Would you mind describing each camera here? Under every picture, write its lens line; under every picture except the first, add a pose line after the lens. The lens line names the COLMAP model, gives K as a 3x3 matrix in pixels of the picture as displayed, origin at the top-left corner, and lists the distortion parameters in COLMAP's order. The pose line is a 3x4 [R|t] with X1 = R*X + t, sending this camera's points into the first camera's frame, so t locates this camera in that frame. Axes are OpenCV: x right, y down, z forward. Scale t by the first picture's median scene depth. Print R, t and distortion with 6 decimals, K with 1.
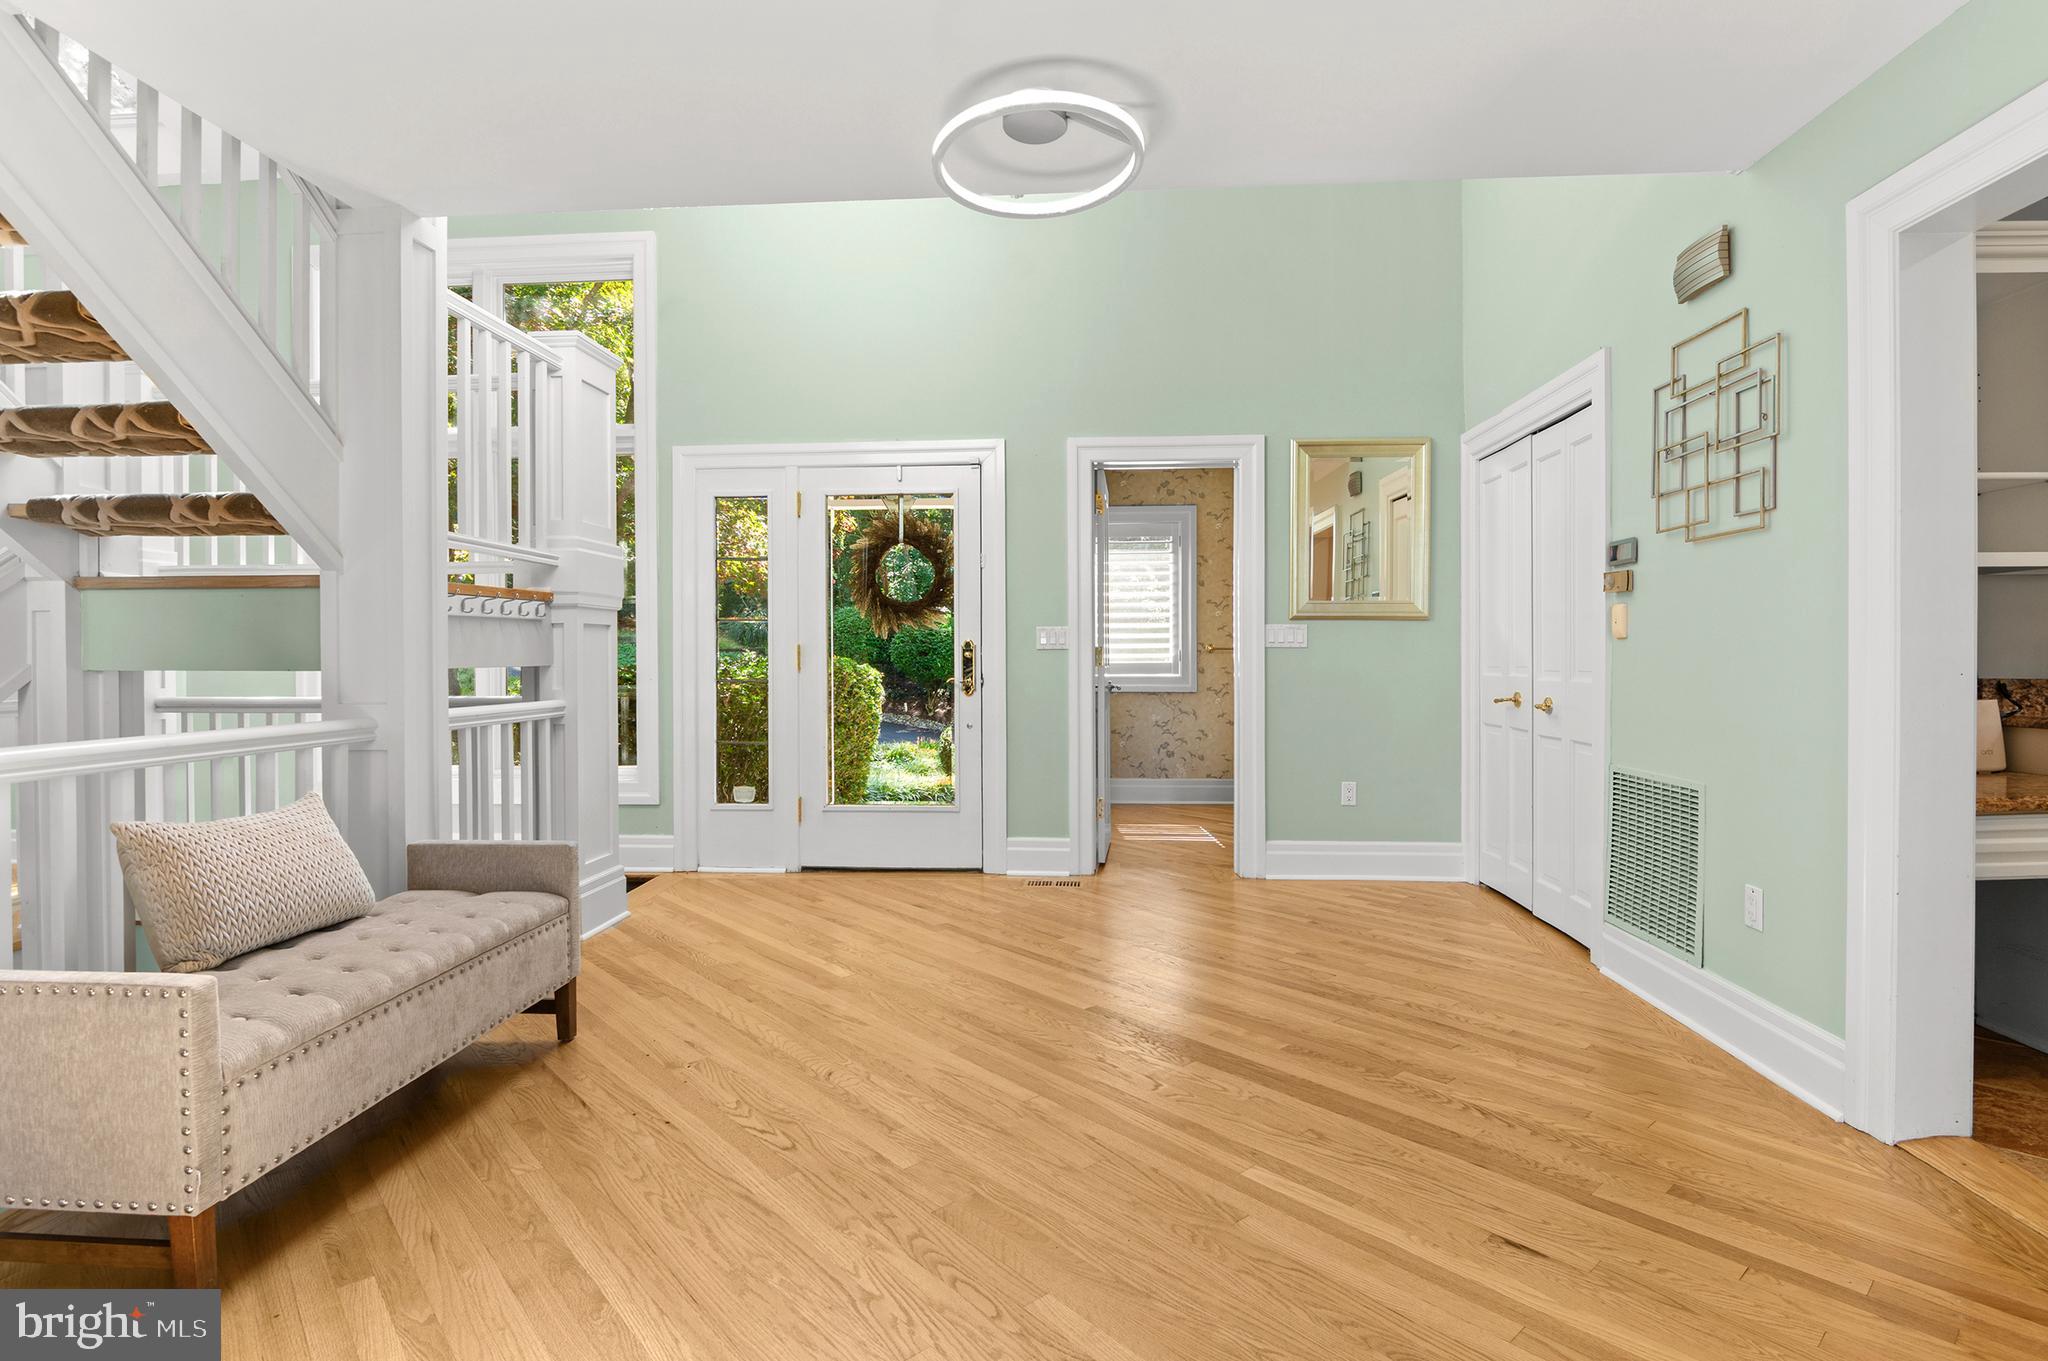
lens RADIAL K [[1012.9, 0, 1028.5], [0, 1012.9, 666.9], [0, 0, 1]] dist [-0.005432, -0.005091]
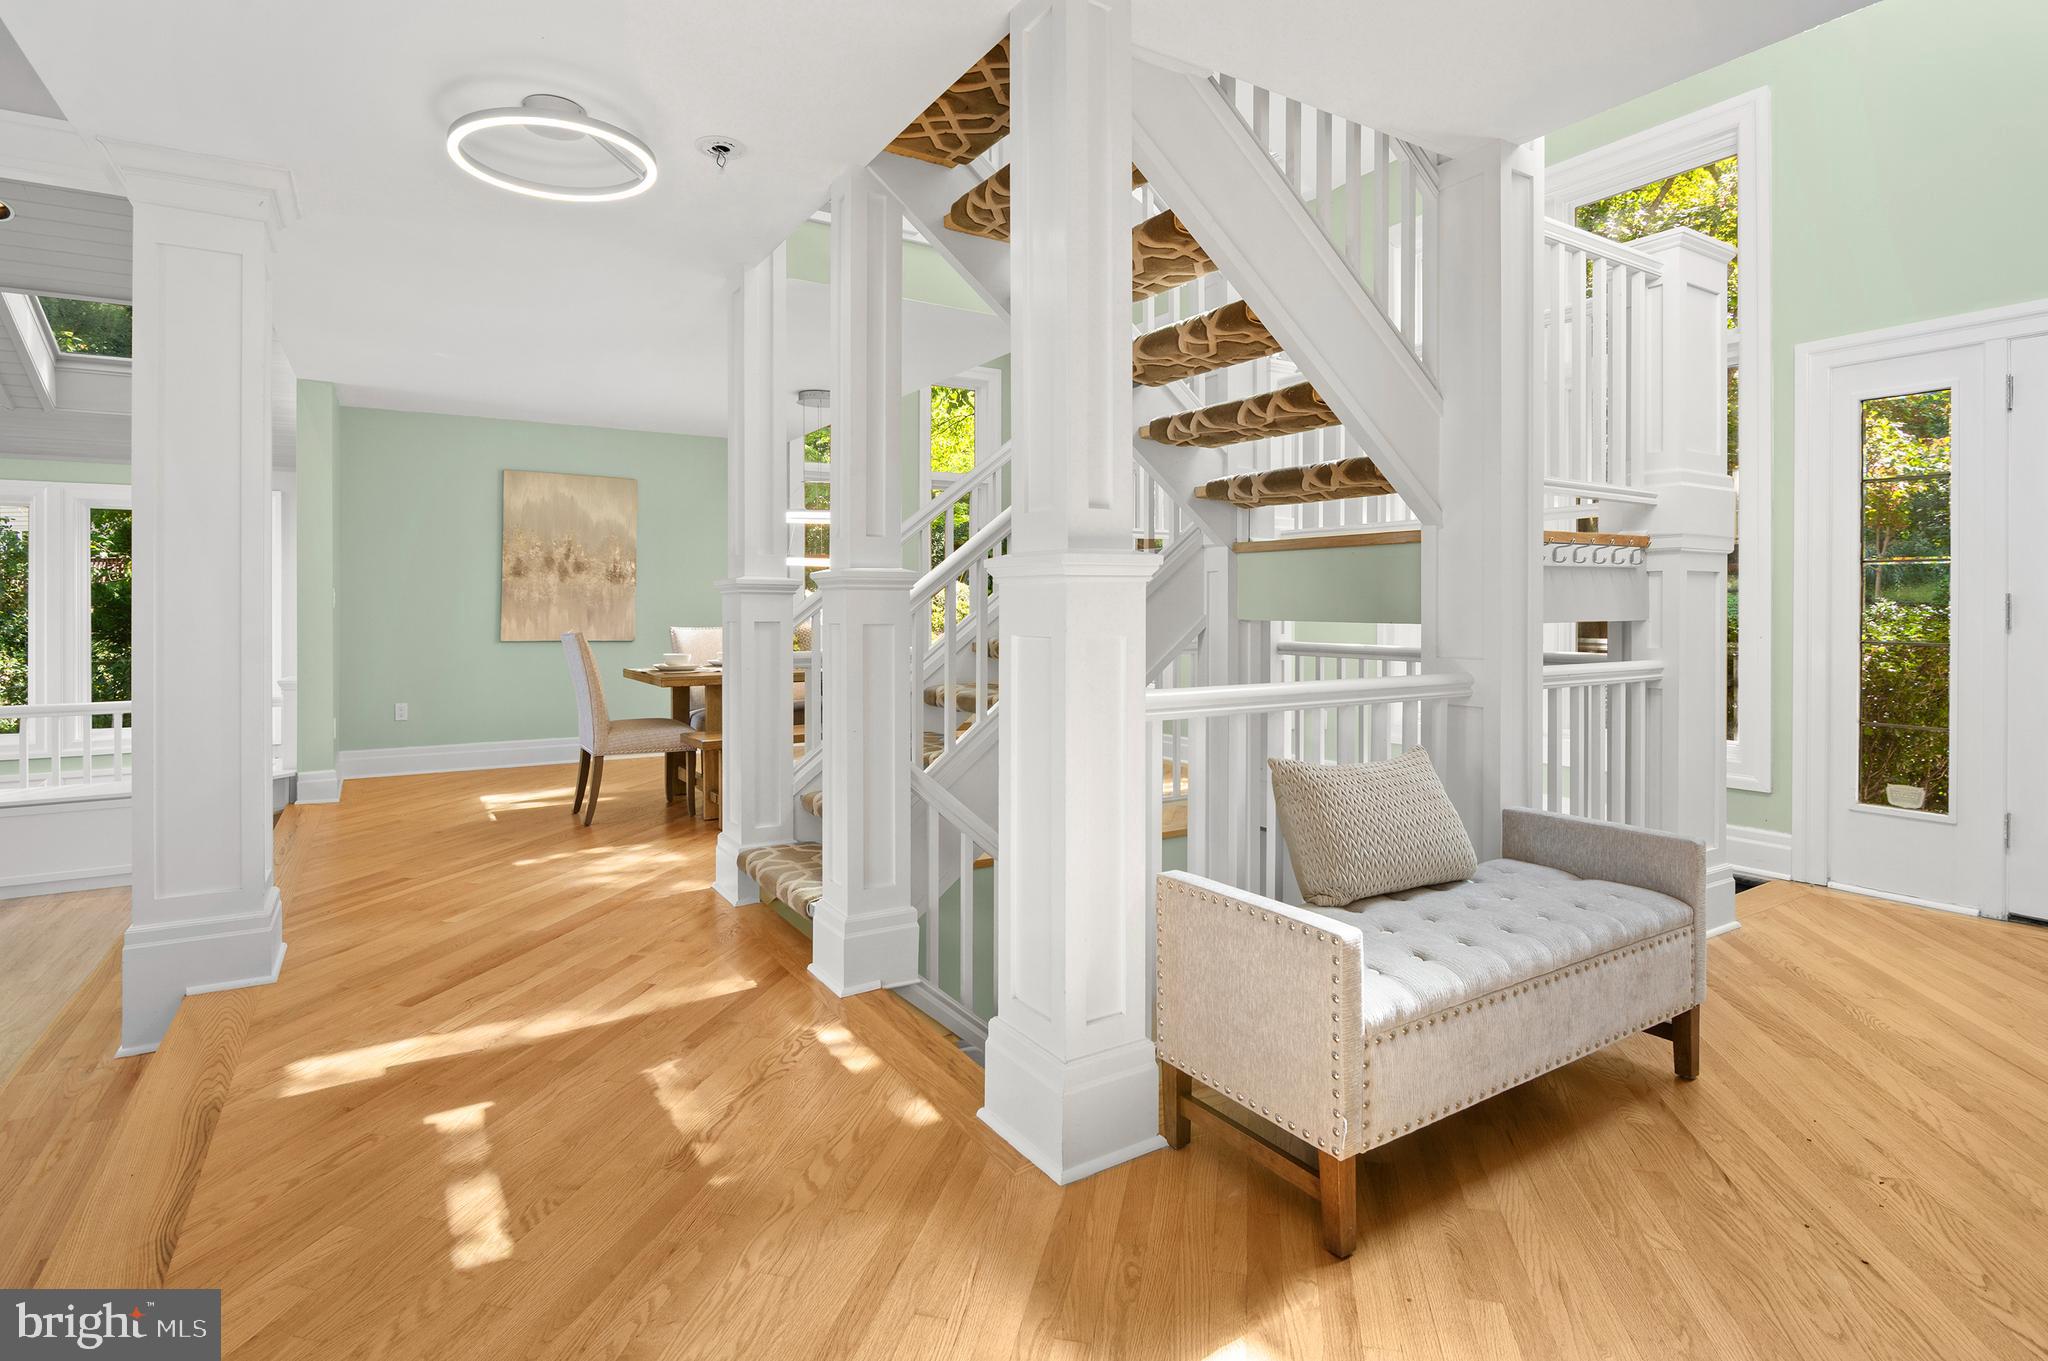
lens RADIAL K [[1012.9, 0, 1010.6], [0, 1012.9, 613.8], [0, 0, 1]] dist [-0.005432, -0.005091]
pose [[0.578987, 0.009793, -0.815278, -0.105050], [-0.010430, 0.999935, 0.004604, -0.006844], [0.815270, 0.005838, 0.579051, 0.068308]]
